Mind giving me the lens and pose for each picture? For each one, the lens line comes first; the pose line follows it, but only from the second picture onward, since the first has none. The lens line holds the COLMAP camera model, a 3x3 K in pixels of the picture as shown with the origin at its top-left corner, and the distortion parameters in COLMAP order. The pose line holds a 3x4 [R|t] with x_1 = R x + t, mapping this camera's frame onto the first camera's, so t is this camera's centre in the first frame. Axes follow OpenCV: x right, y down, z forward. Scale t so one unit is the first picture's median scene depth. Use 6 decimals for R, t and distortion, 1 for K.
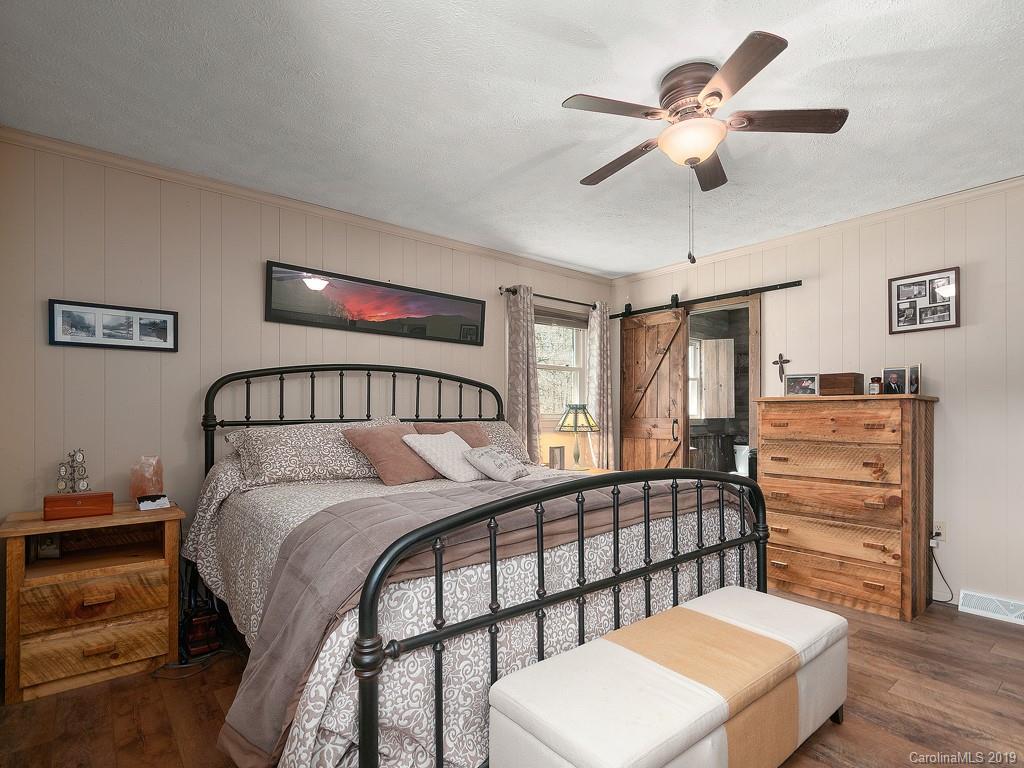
lens RADIAL K [[525.4, 0, 513.5], [0, 525.4, 359.1], [0, 0, 1]] dist [-0.002460, -0.000247]
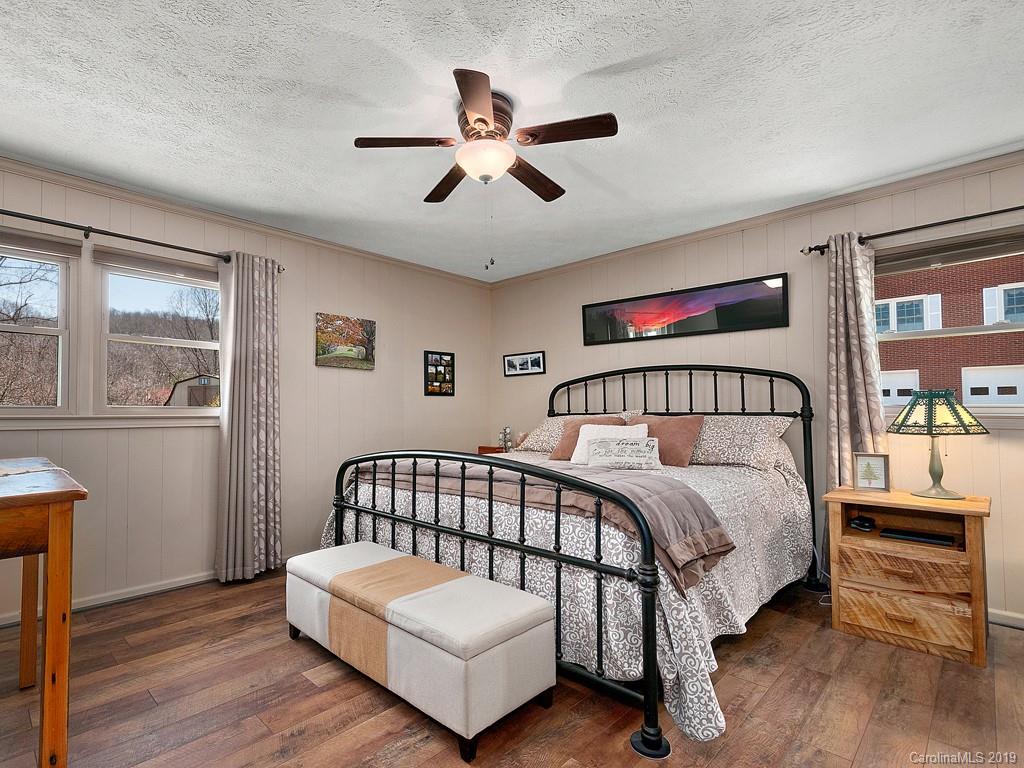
lens RADIAL K [[508.0, 0, 508.3], [0, 508.0, 396.8], [0, 0, 1]] dist [0.001432, 0.000884]
pose [[0.132379, -0.021299, -0.990970, 1.020294], [0.116643, 0.993157, -0.005764, 0.058634], [0.984312, -0.114827, 0.133958, 0.651089]]
